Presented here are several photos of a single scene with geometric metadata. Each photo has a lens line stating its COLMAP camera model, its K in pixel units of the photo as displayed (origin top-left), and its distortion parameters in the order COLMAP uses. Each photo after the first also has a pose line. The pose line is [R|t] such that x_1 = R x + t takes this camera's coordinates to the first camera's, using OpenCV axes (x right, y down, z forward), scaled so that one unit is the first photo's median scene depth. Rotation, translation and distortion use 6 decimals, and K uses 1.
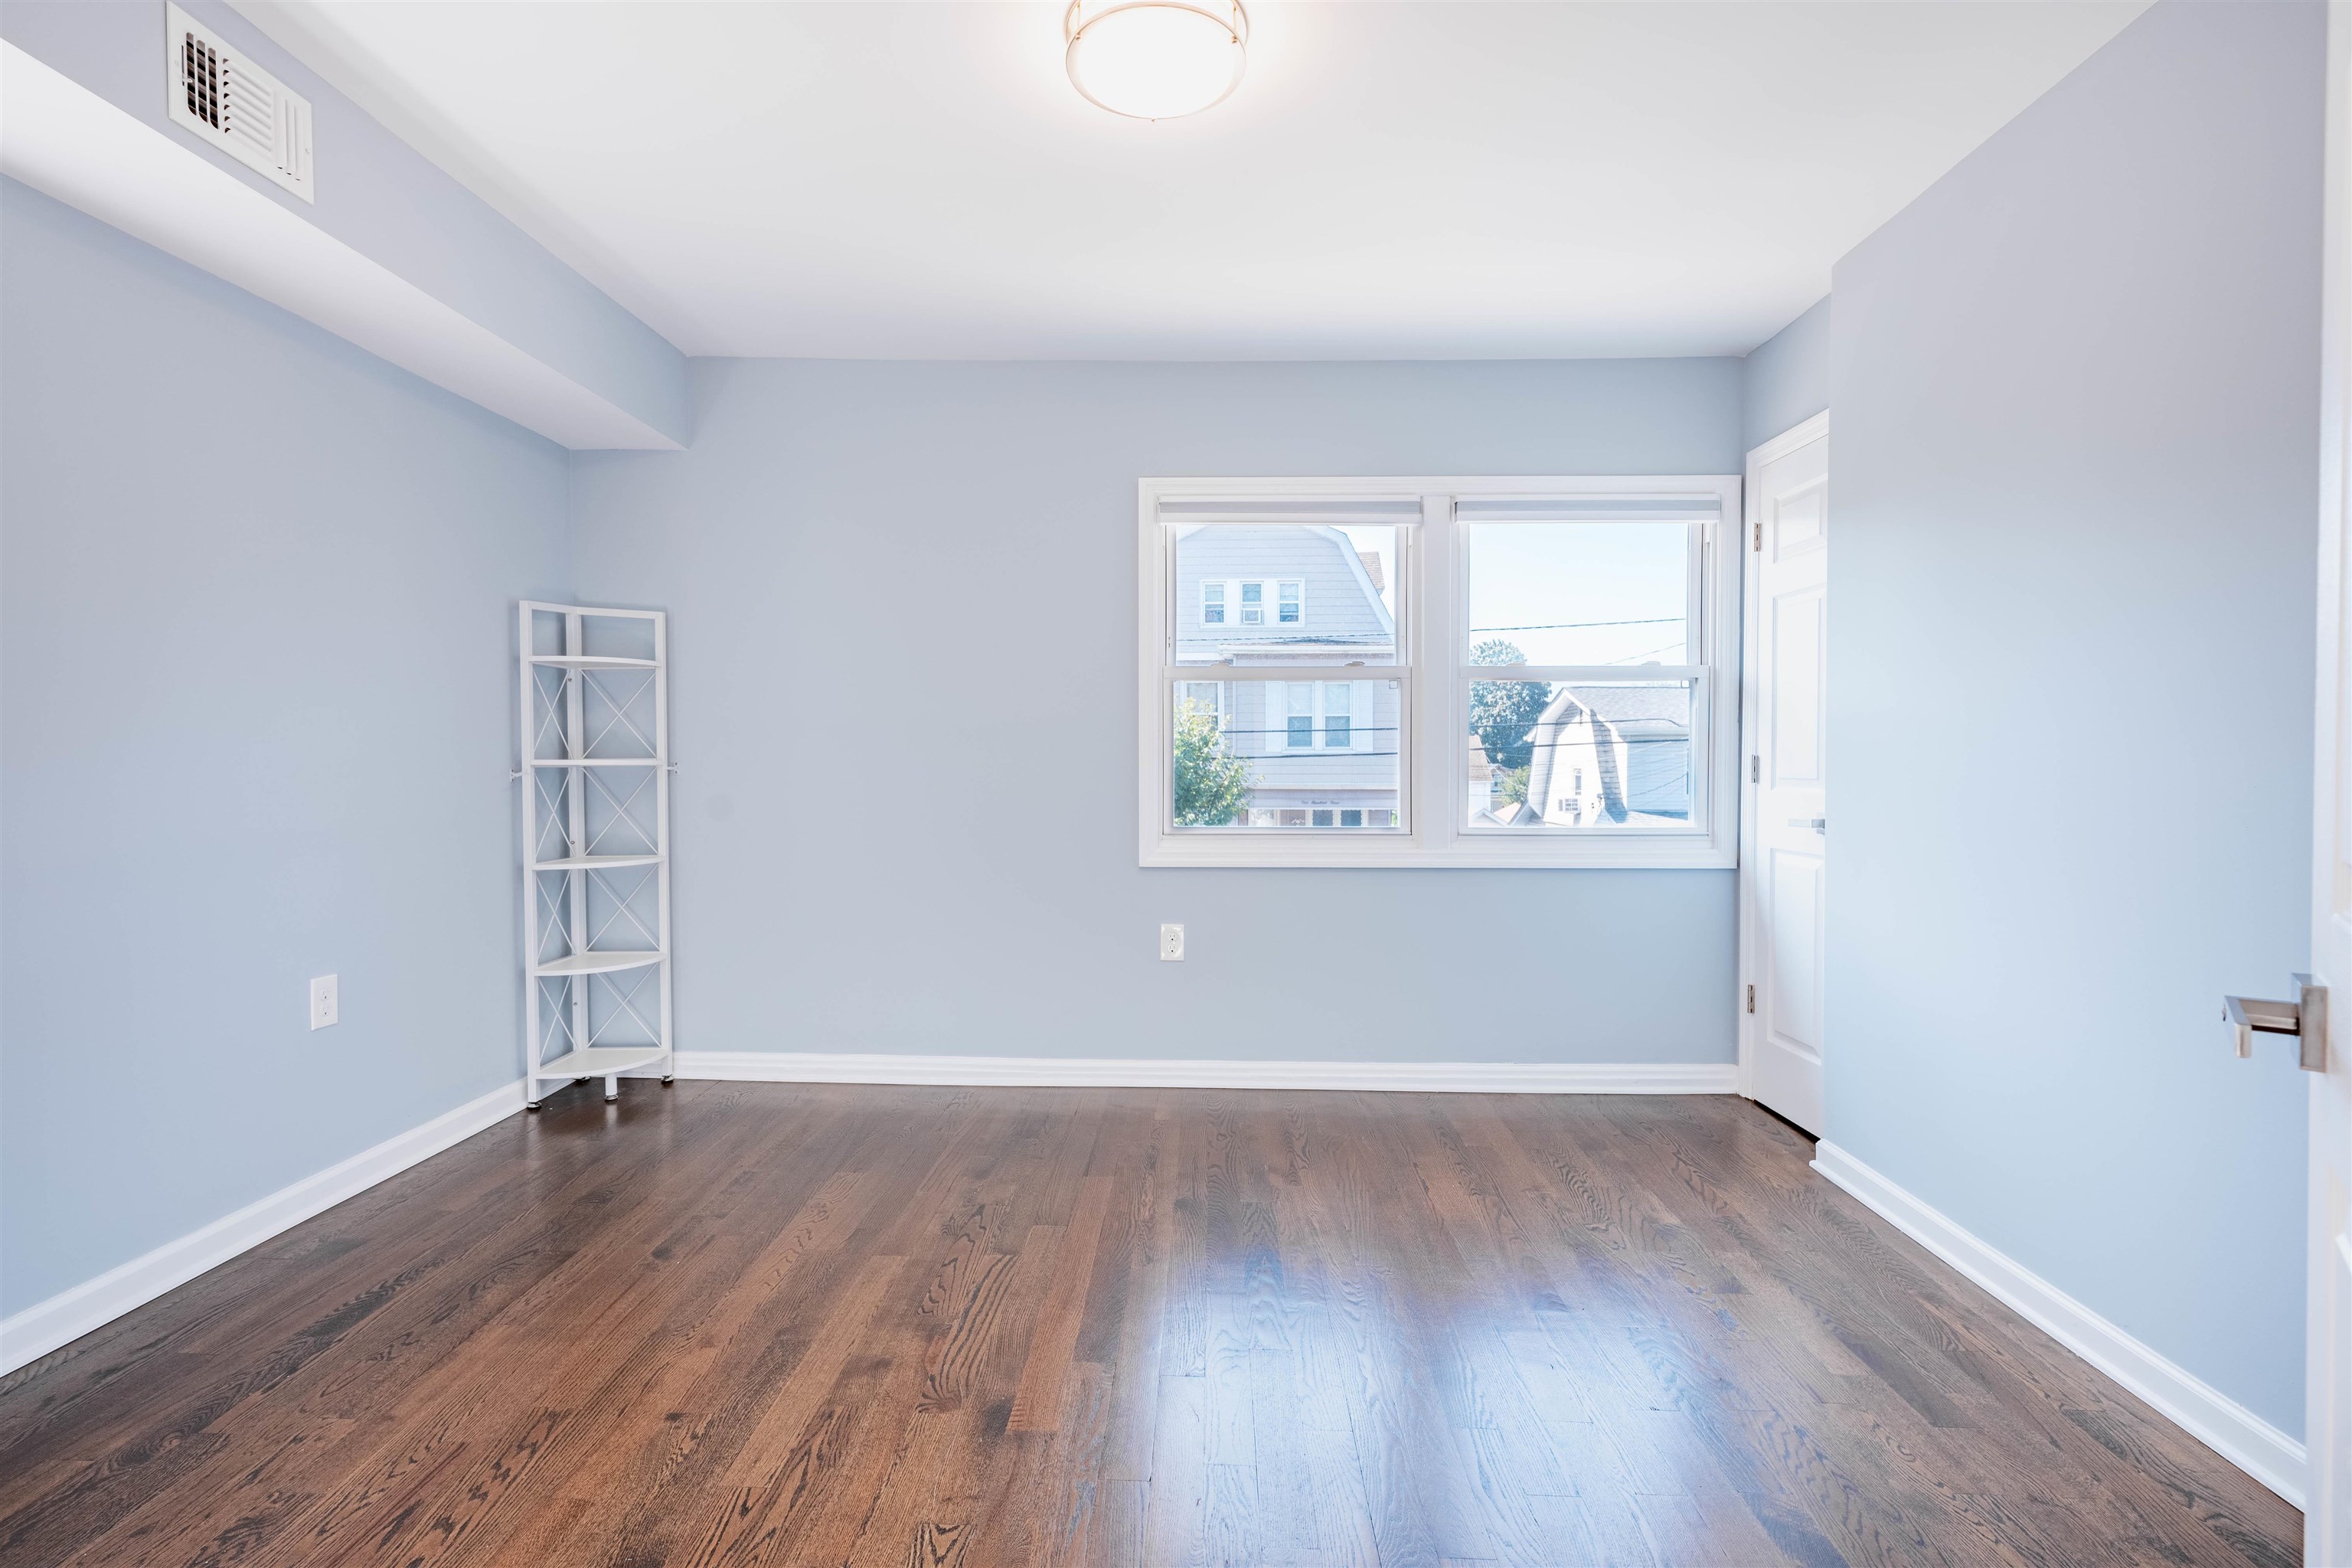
lens RADIAL K [[1132.9, 0, 1176.0], [0, 1132.9, 784.0], [0, 0, 1]] dist [0.002182, 0.000629]
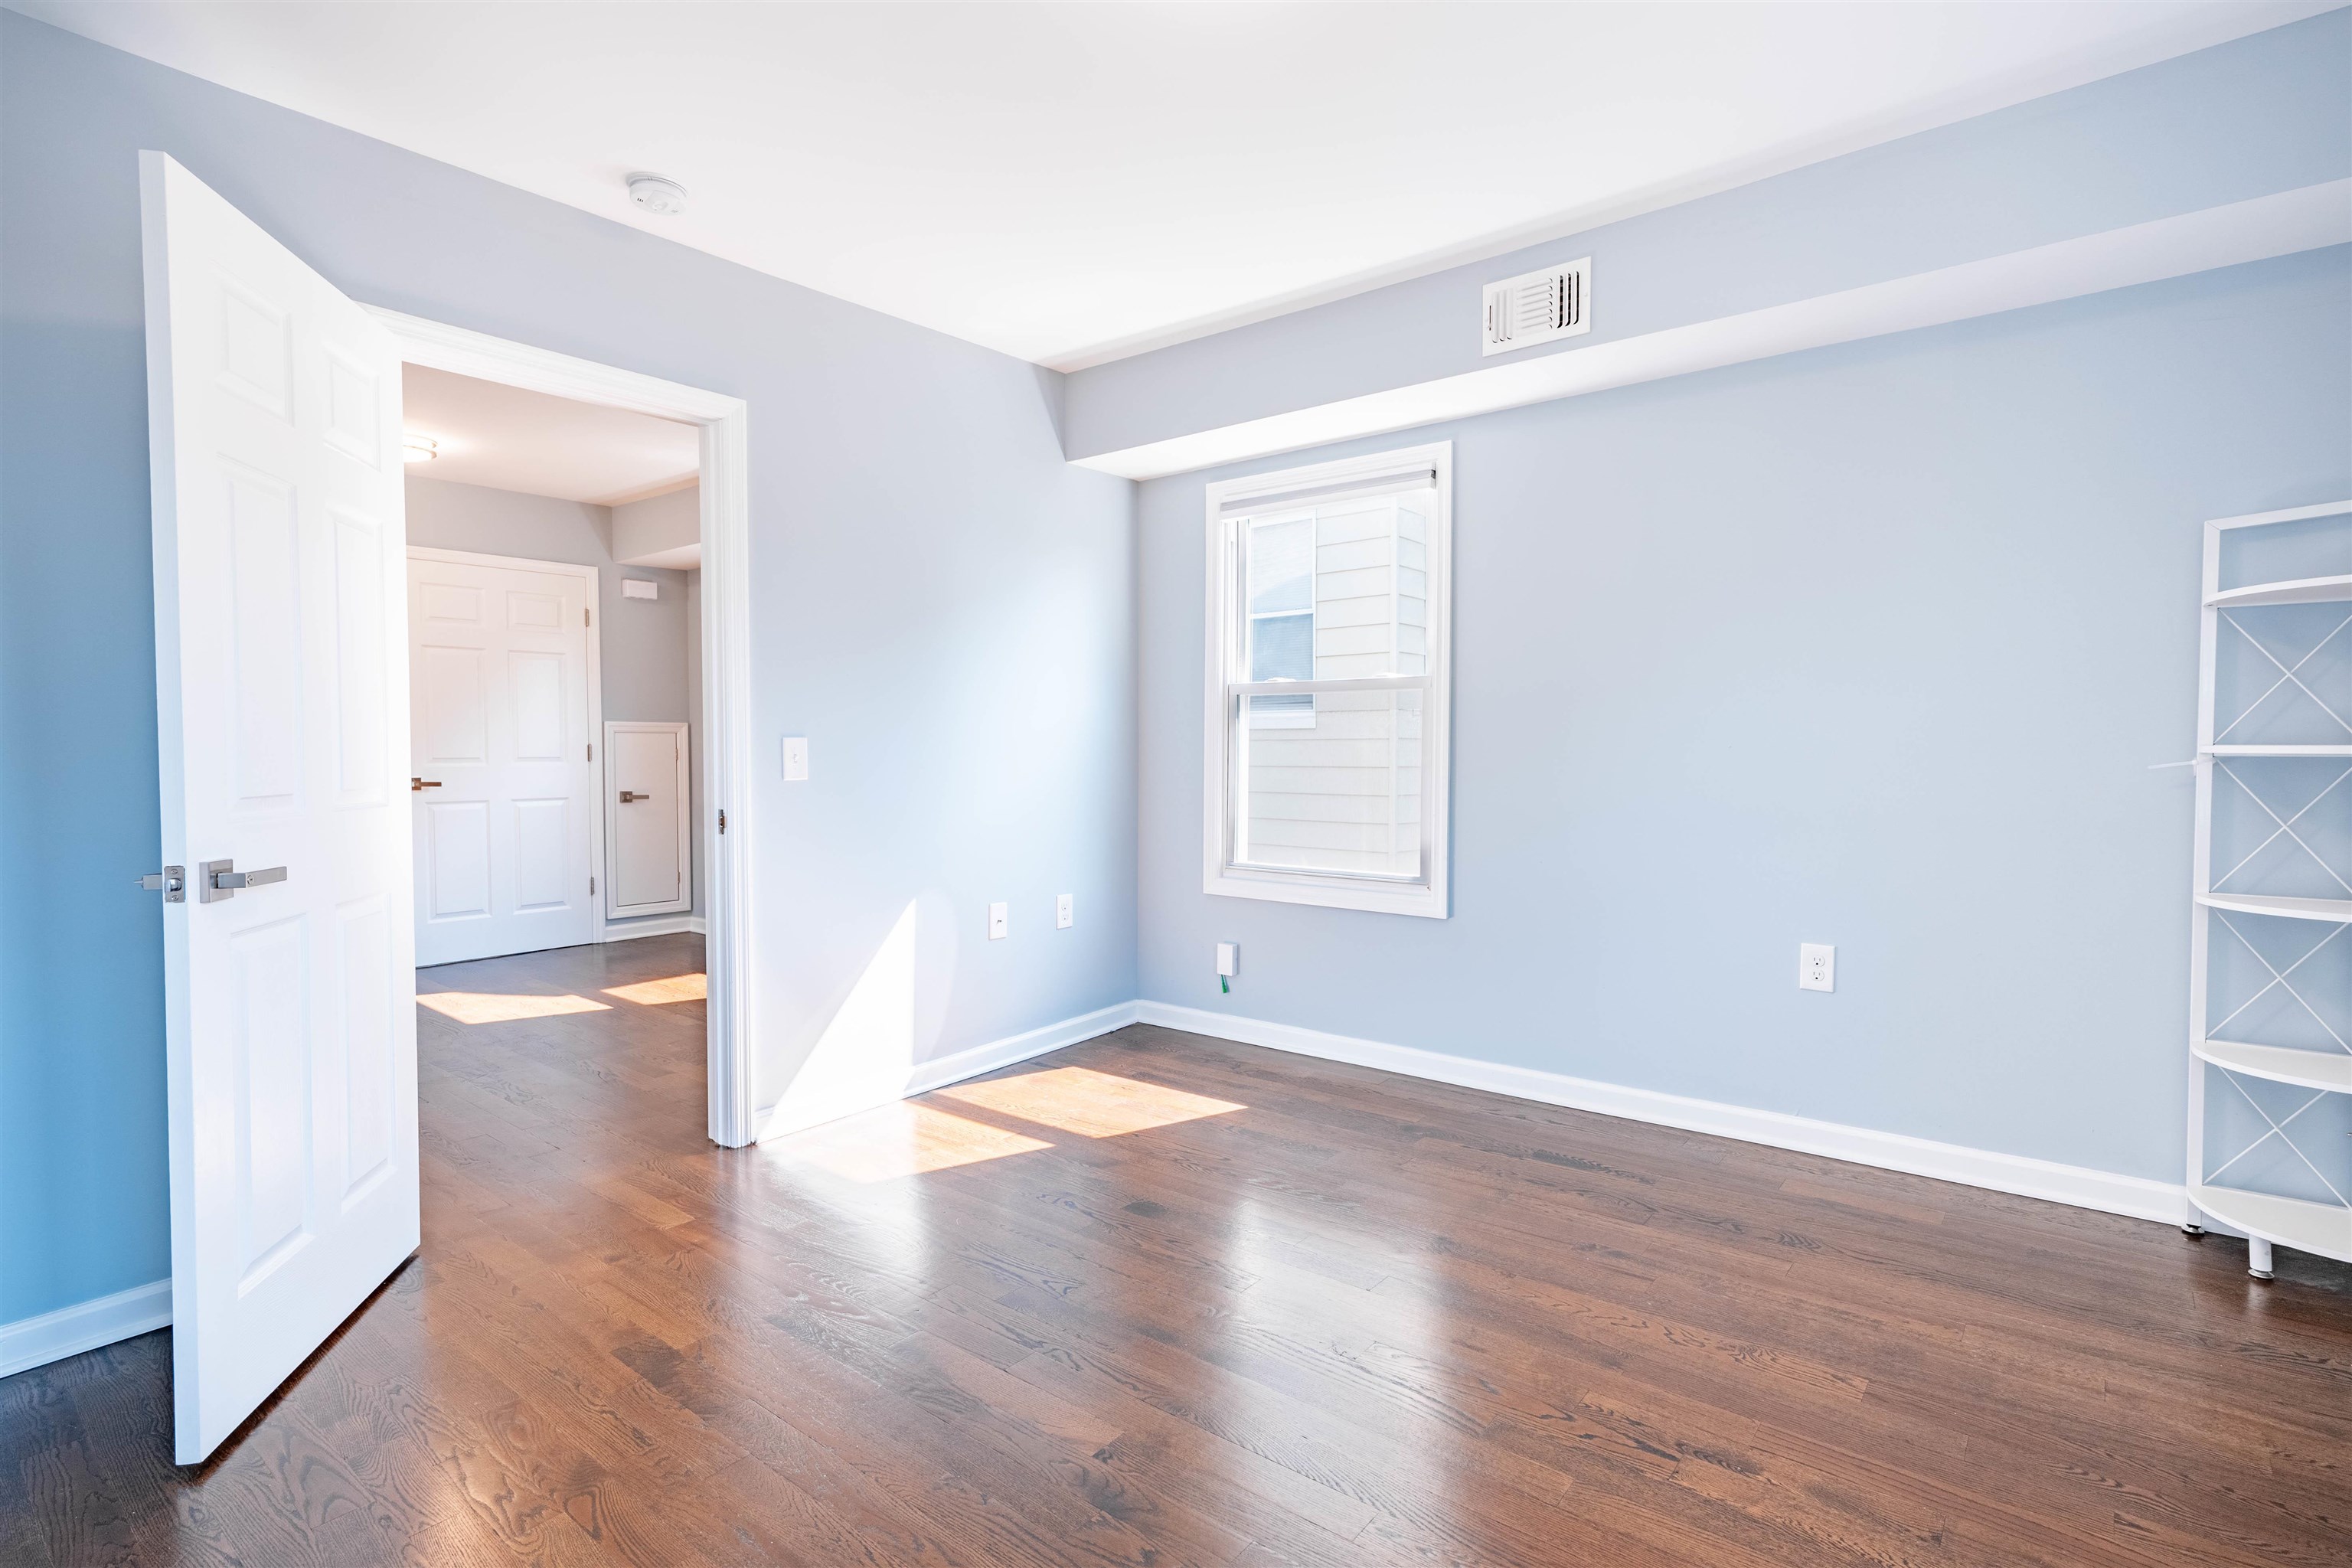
lens RADIAL K [[1143.4, 0, 1176.0], [0, 1143.4, 784.0], [0, 0, 1]] dist [0.000909, 0.000389]
pose [[-0.604390, 0.026200, -0.796258, 0.497617], [-0.016704, 0.998823, 0.045544, -0.024649], [0.796513, 0.040827, -0.603241, 1.167721]]
